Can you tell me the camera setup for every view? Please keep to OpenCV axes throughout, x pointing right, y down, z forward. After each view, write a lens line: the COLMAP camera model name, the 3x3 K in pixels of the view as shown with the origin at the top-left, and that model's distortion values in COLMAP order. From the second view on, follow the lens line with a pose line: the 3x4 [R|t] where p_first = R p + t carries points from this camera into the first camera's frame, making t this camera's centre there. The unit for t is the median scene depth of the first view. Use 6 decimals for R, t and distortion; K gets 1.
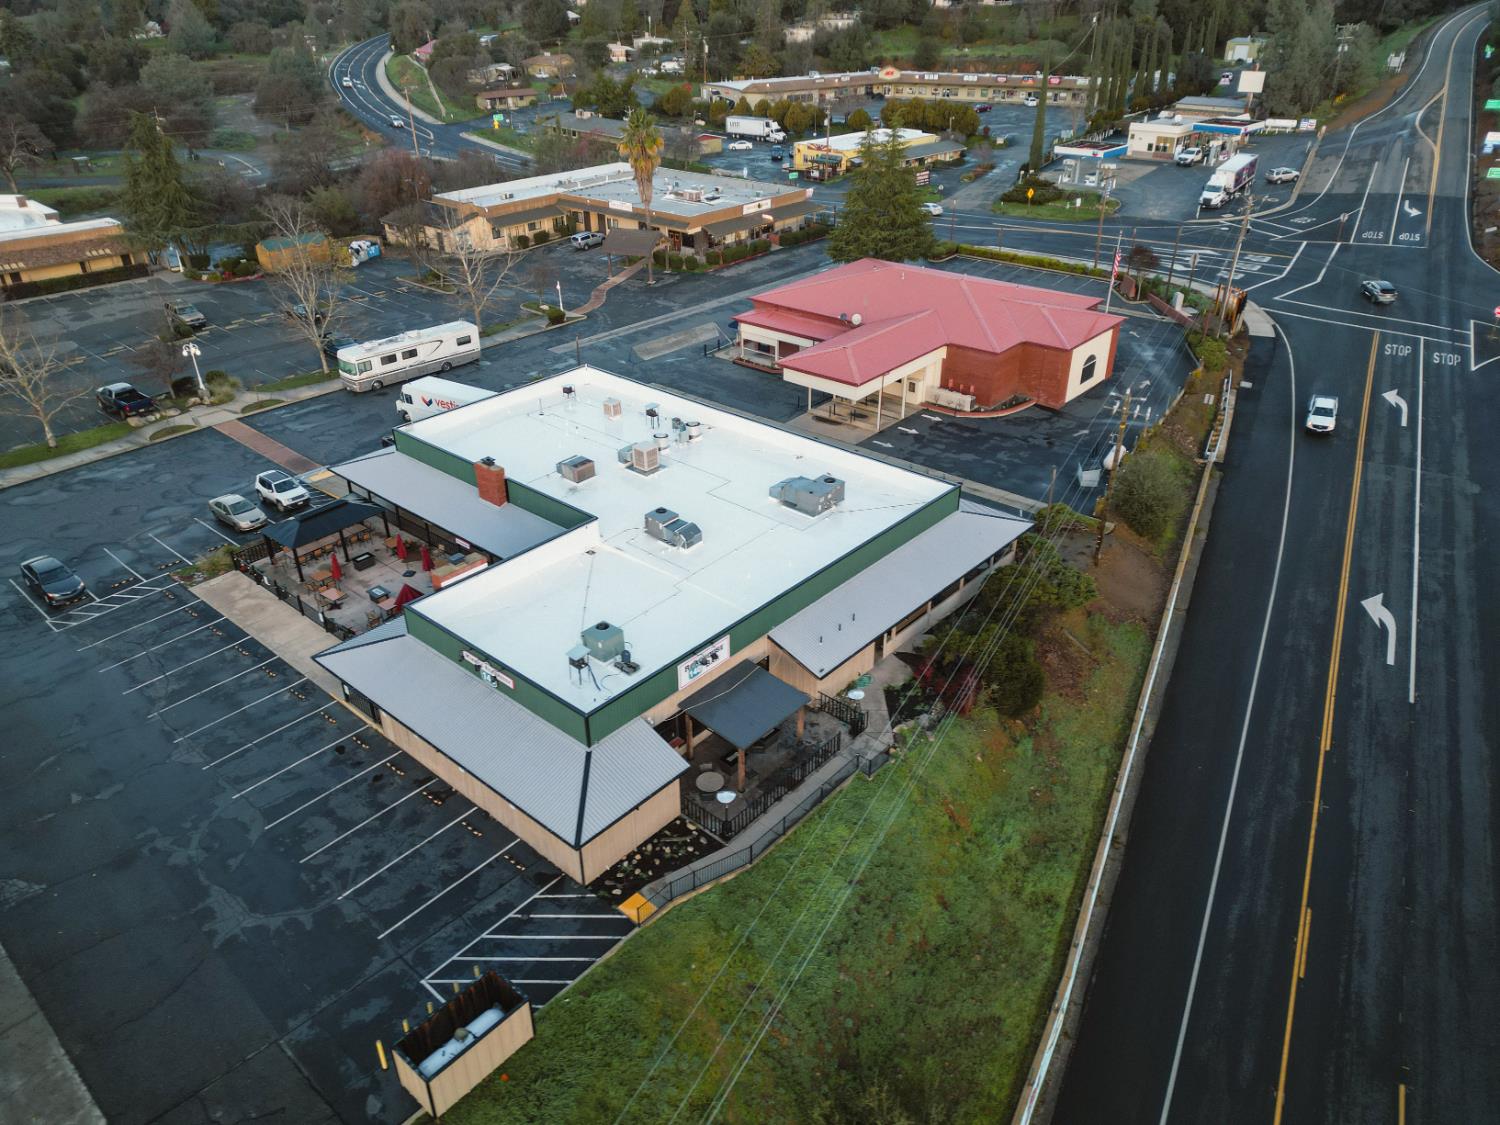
lens RADIAL K [[1025.4, 0, 750.0], [0, 1025.4, 562.5], [0, 0, 1]] dist [0.096707, -0.000184]
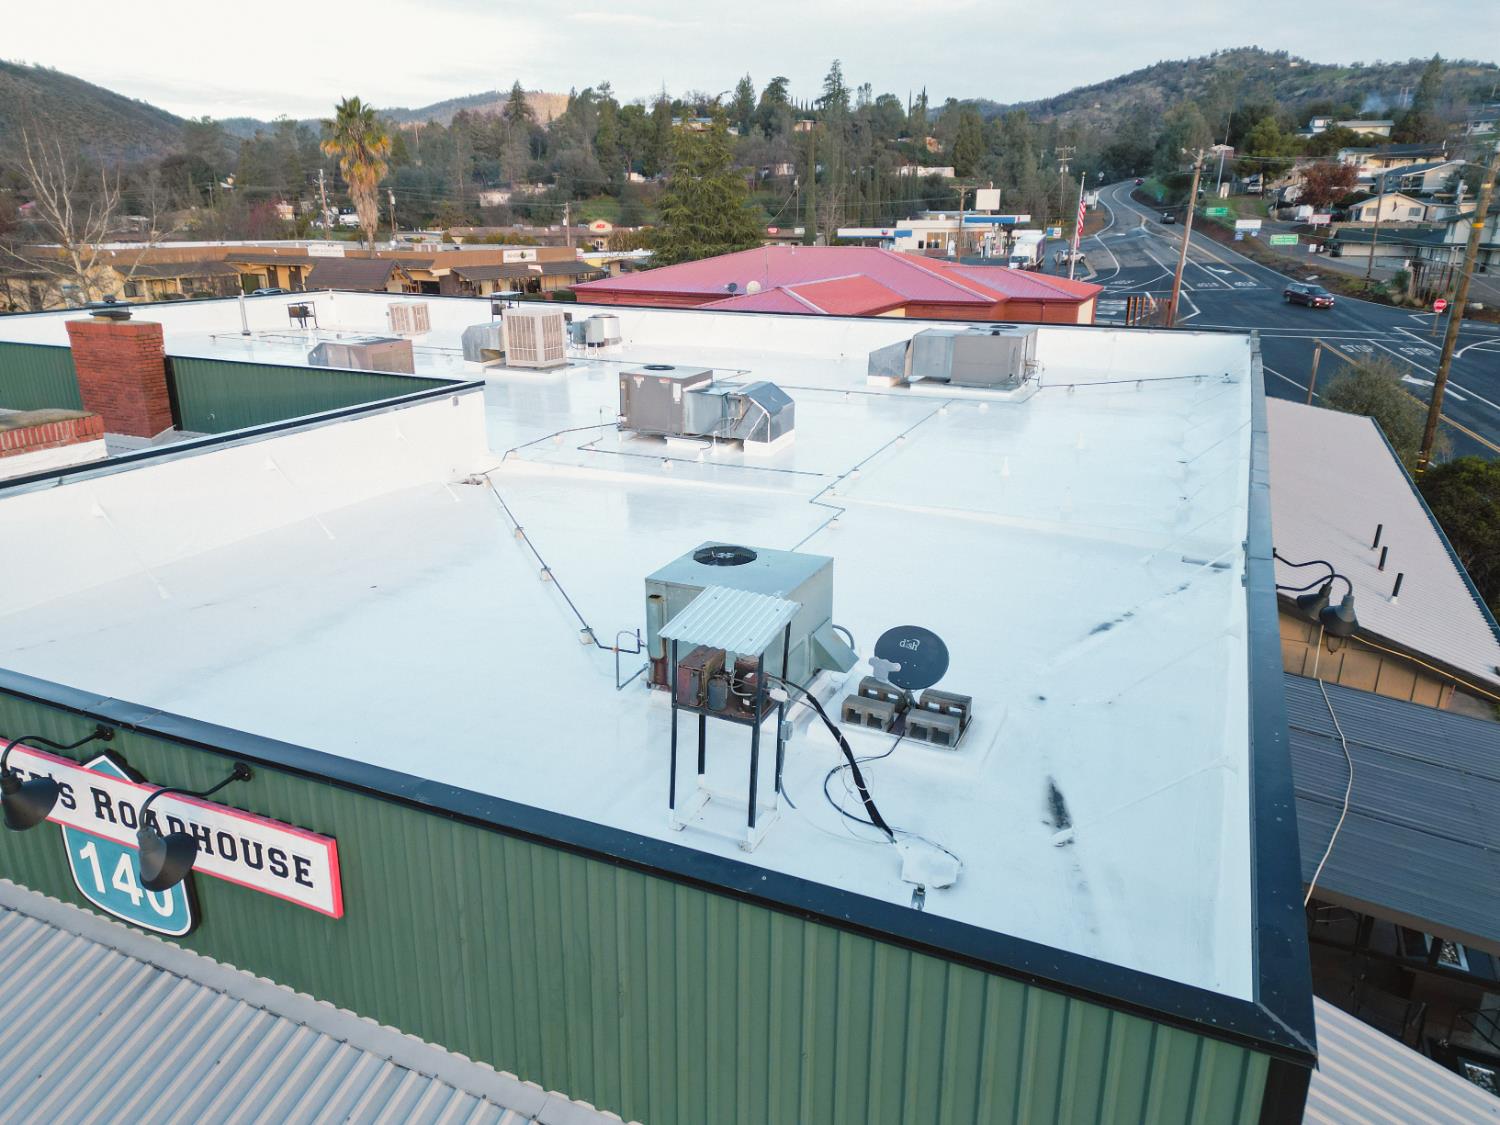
lens RADIAL K [[1049.8, 0, 754.2], [0, 1049.8, 567.8], [0, 0, 1]] dist [0.048134, -0.024827]
pose [[0.954416, -0.084555, 0.286252, -0.069239], [0.138520, 0.974981, -0.173853, 0.035793], [-0.264390, 0.205580, 0.942250, 0.275570]]
